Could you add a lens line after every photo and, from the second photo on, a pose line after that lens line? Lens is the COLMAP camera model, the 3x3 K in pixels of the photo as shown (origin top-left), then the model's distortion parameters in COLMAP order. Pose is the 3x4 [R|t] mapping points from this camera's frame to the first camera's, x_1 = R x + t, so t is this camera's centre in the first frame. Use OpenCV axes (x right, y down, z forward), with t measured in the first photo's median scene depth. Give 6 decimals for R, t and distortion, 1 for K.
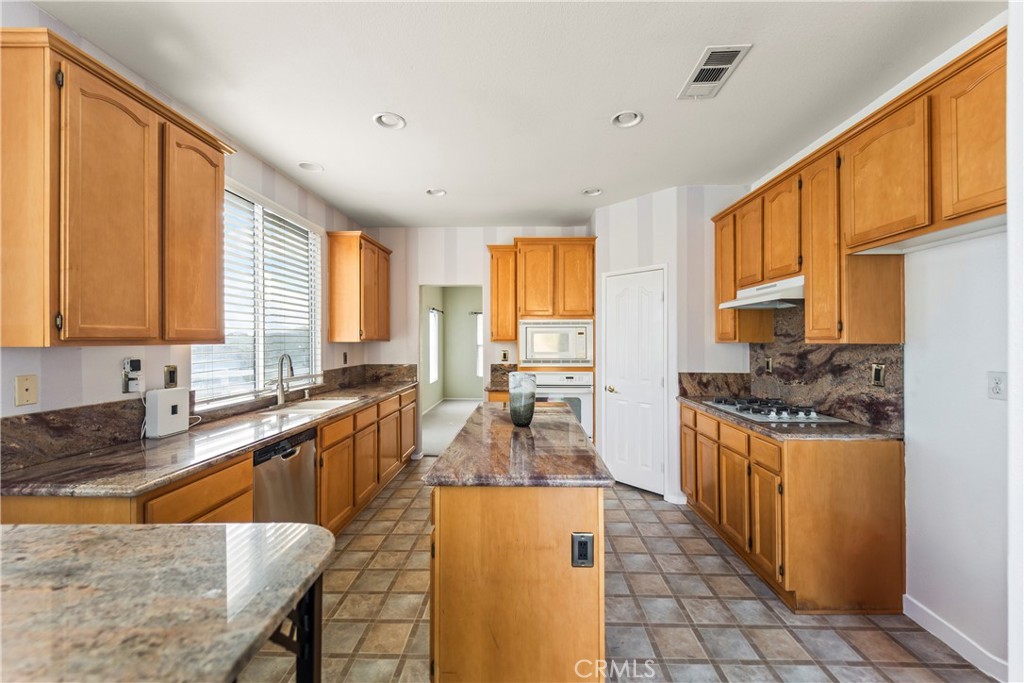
lens RADIAL K [[410.5, 0, 517.0], [0, 410.5, 337.9], [0, 0, 1]] dist [0.027067, -0.013704]
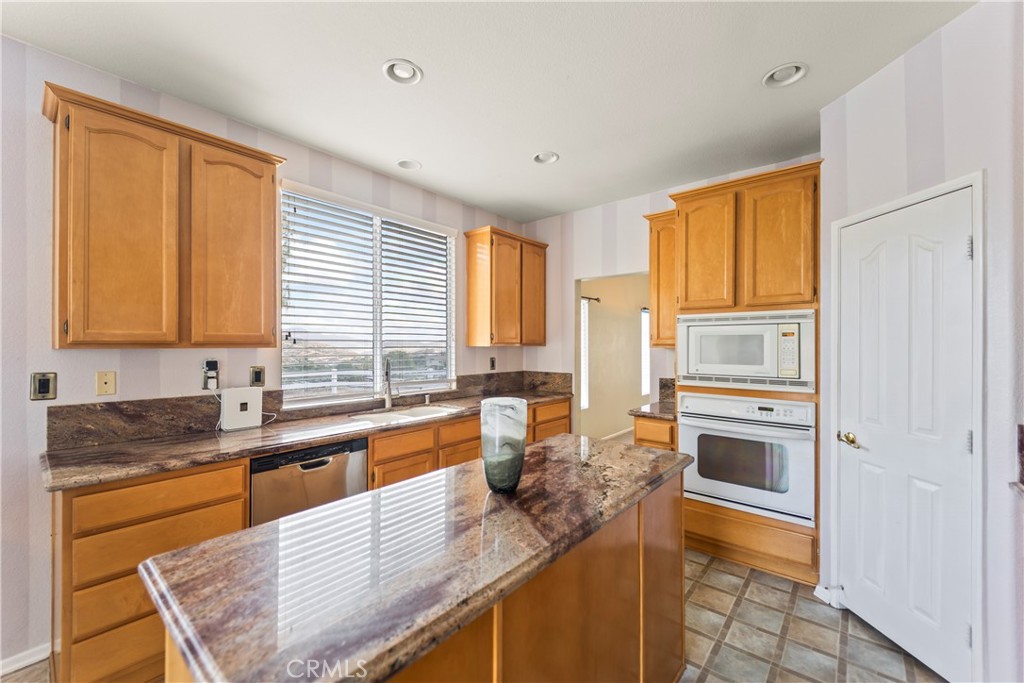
lens RADIAL K [[410.6, 0, 510.2], [0, 410.6, 343.8], [0, 0, 1]] dist [0.012579, -0.000376]
pose [[0.780543, 0.001740, -0.625100, 0.296295], [-0.000122, 0.999997, 0.002632, 0.001415], [0.625103, -0.001978, 0.780540, 0.416034]]
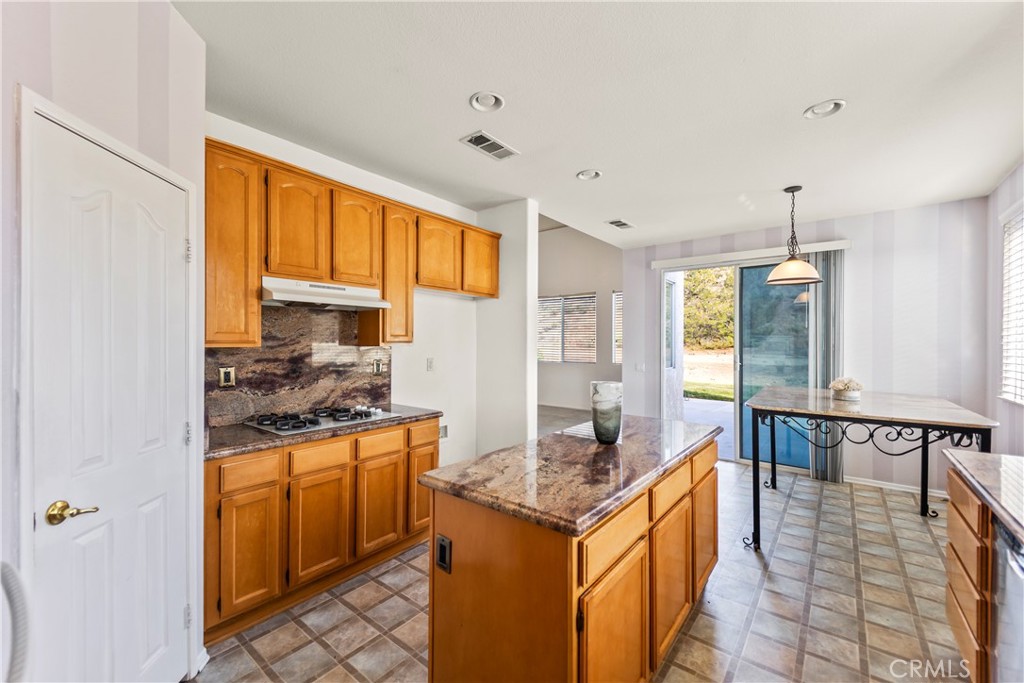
lens RADIAL K [[410.6, 0, 510.2], [0, 410.6, 343.8], [0, 0, 1]] dist [0.012579, -0.000376]
pose [[-0.797179, -0.004427, 0.603727, -0.267779], [-0.006533, 0.999978, -0.001295, 0.003705], [-0.603707, -0.004976, -0.797190, 1.389098]]
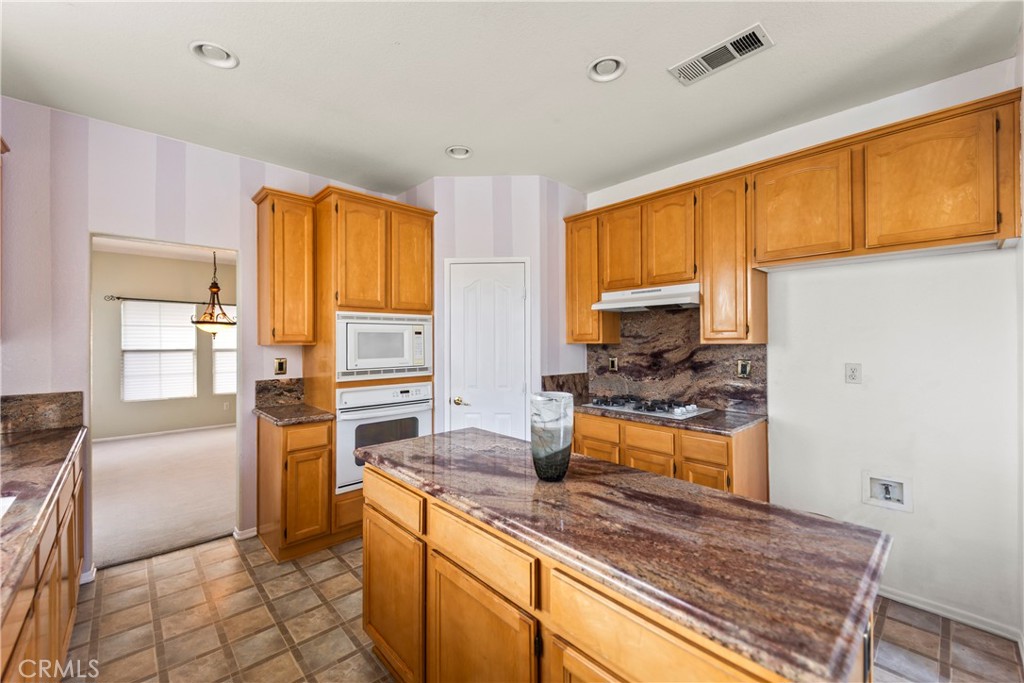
lens RADIAL K [[411.0, 0, 509.0], [0, 411.0, 339.6], [0, 0, 1]] dist [0.003491, -0.000136]
pose [[0.719134, 0.000653, 0.694872, -0.356470], [-0.001028, 0.999999, 0.000123, 0.001633], [-0.694871, -0.000803, 0.719134, 0.452851]]
